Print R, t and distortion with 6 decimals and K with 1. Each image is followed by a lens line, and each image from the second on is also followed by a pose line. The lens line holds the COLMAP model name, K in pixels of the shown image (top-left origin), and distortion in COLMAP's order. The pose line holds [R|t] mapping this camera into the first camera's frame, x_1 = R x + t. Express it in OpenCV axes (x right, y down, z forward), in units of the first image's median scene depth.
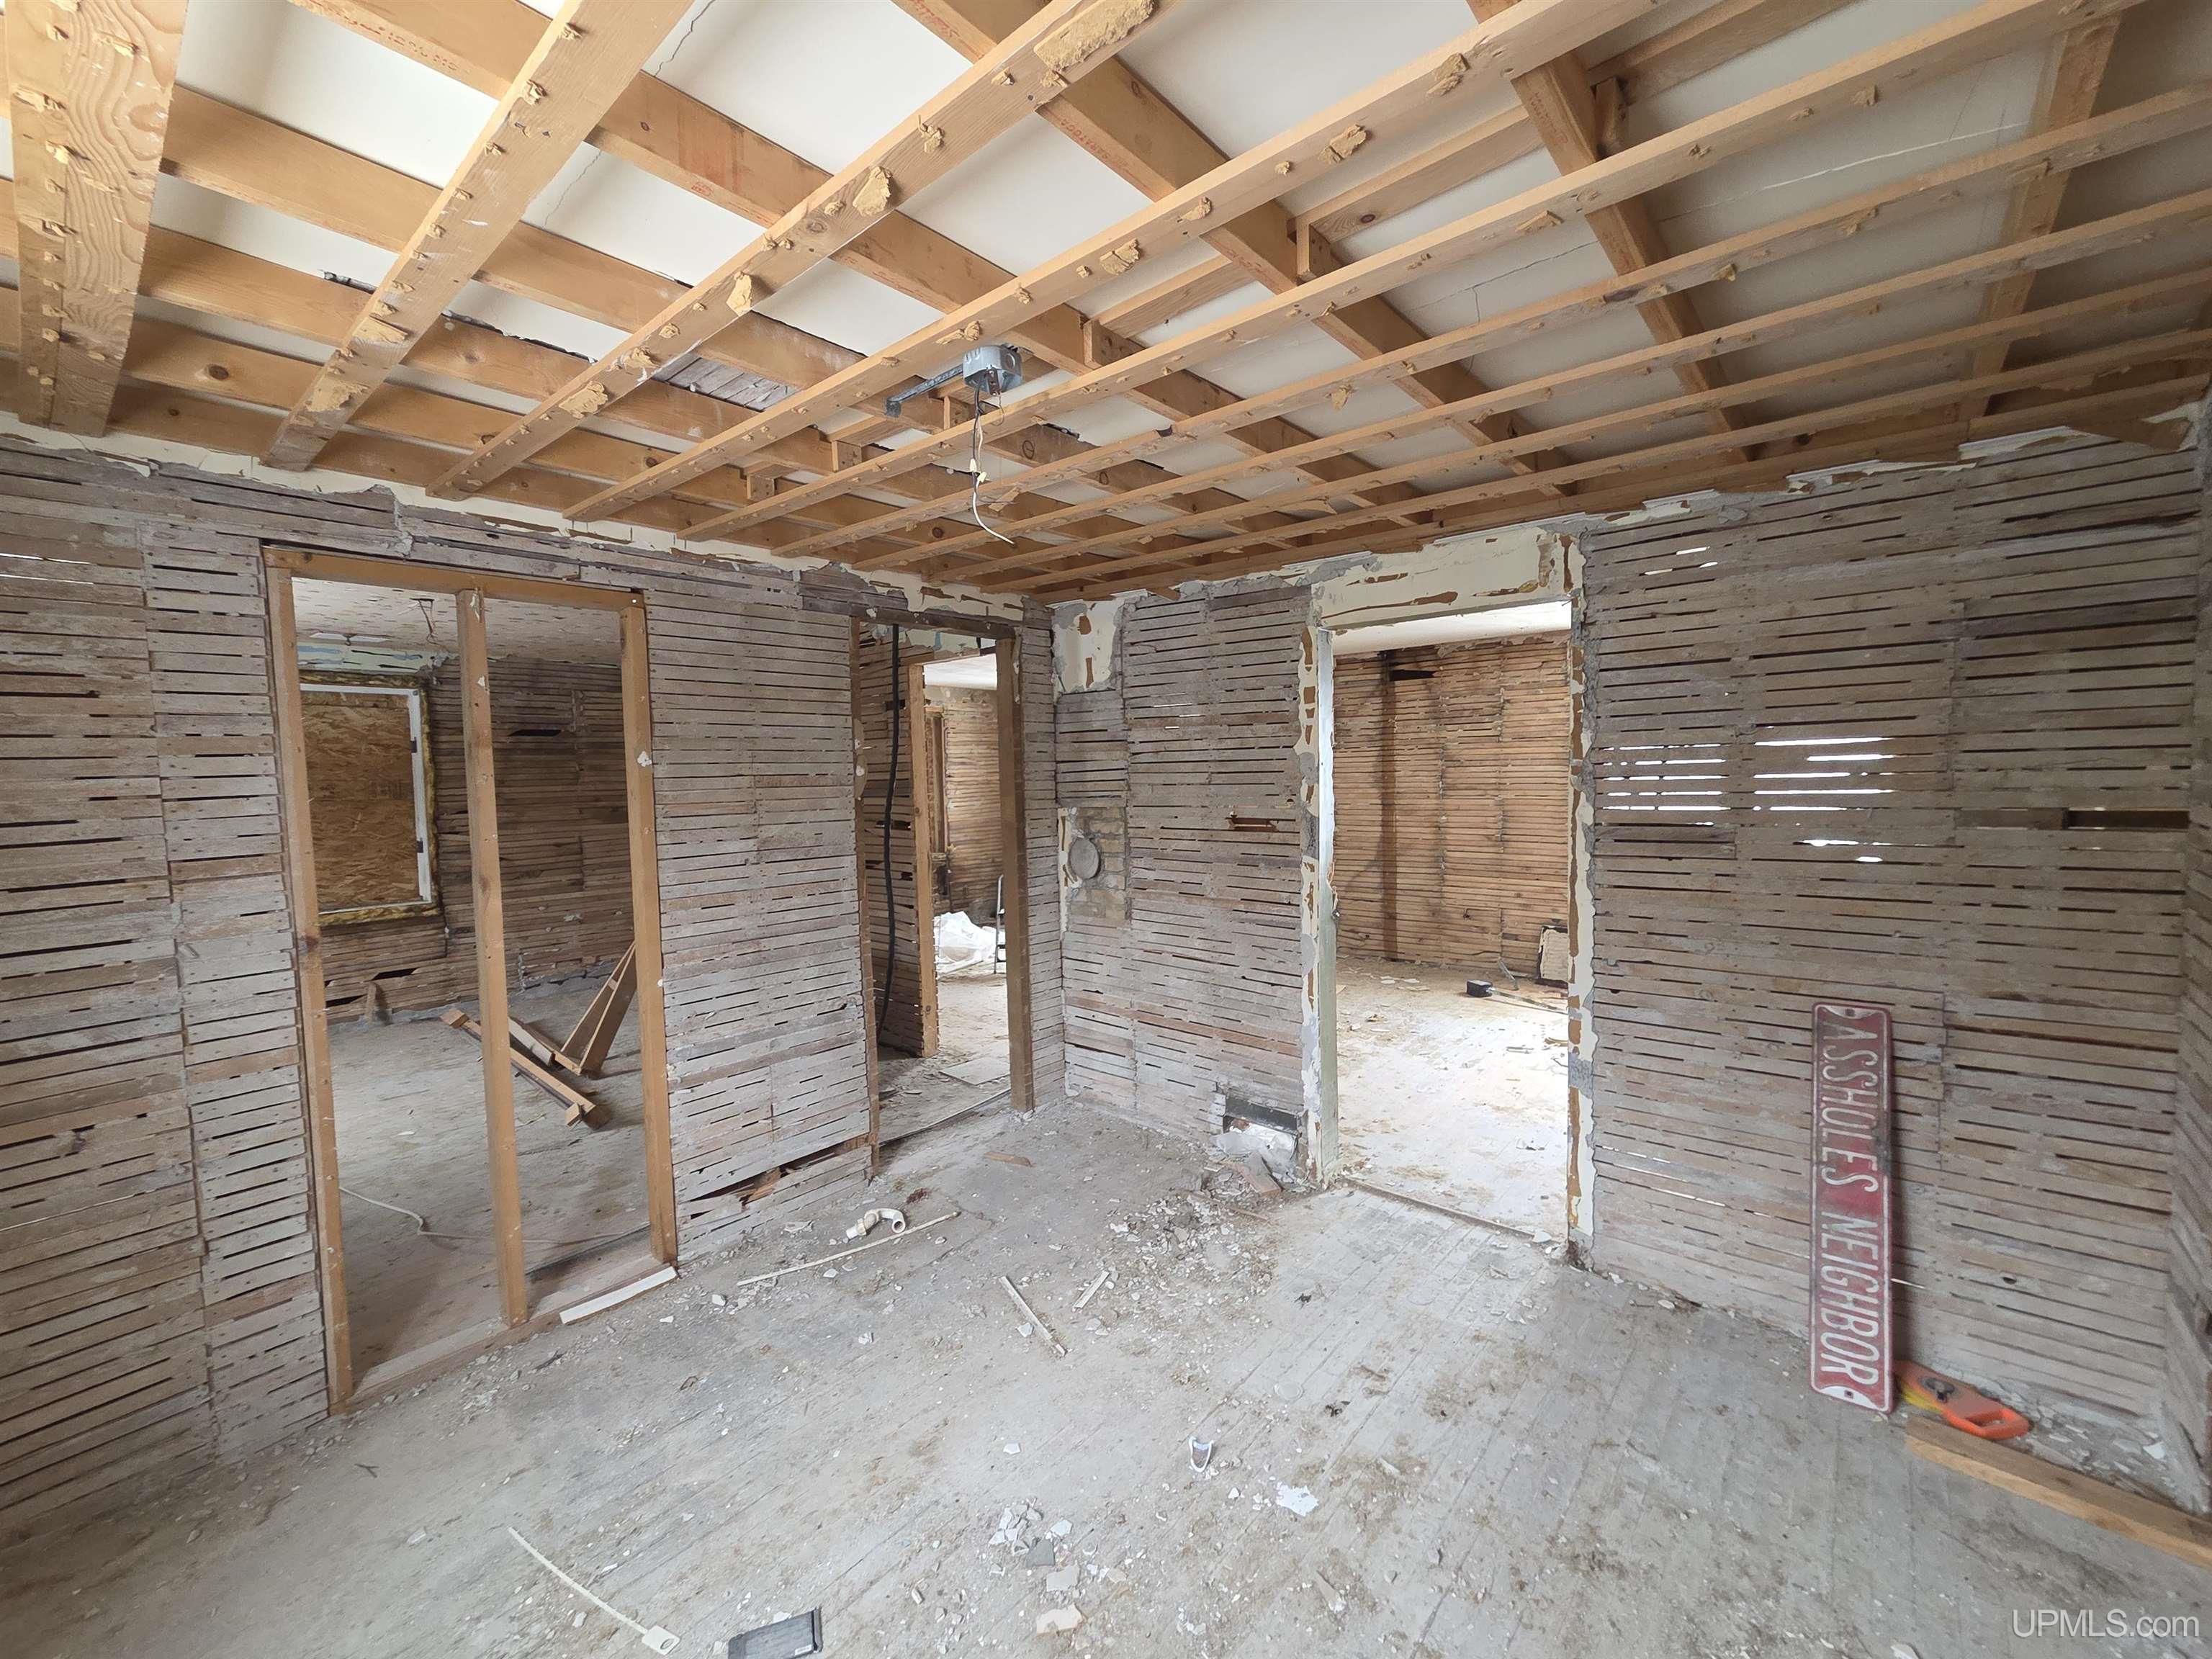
lens RADIAL K [[906.5, 0, 1105.6], [0, 906.5, 826.2], [0, 0, 1]] dist [0.004664, -0.000598]
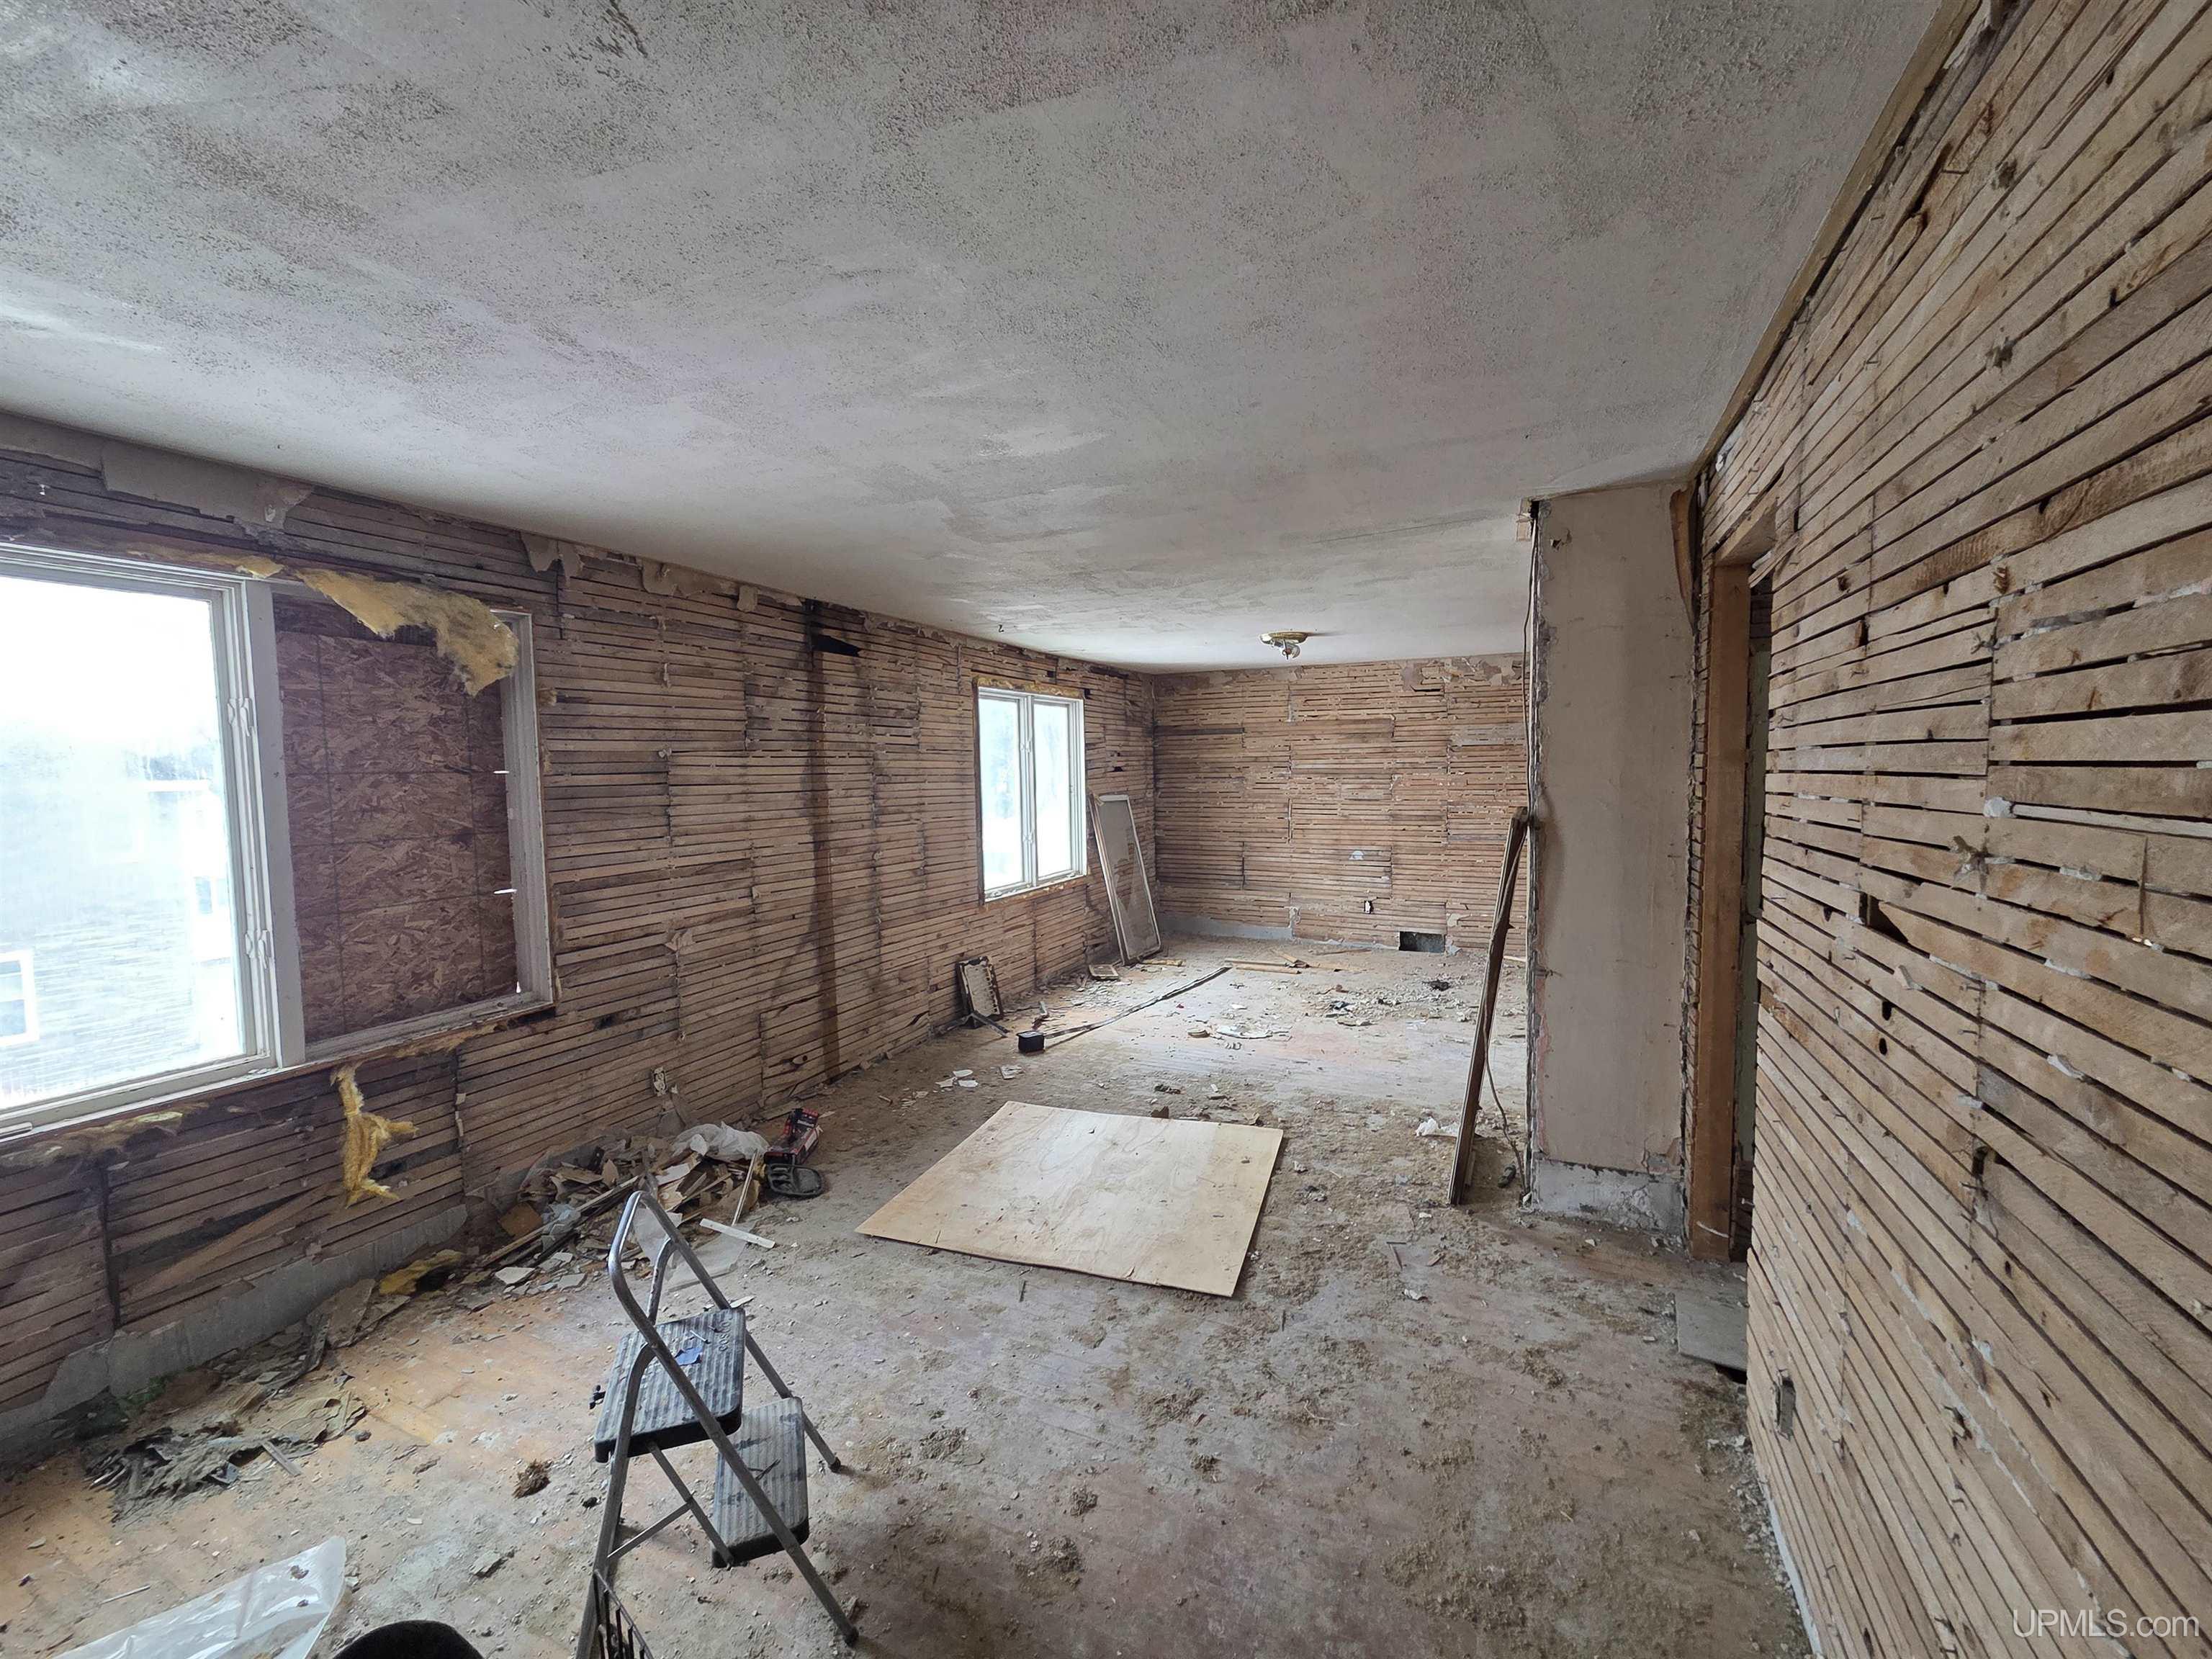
lens RADIAL K [[906.5, 0, 1106.9], [0, 906.5, 831.2], [0, 0, 1]] dist [0.004664, -0.000598]
pose [[-0.268375, -0.038796, 0.962533, -0.373321], [0.075267, 0.995290, 0.061103, -0.057404], [-0.960370, 0.088845, -0.264191, 1.010976]]
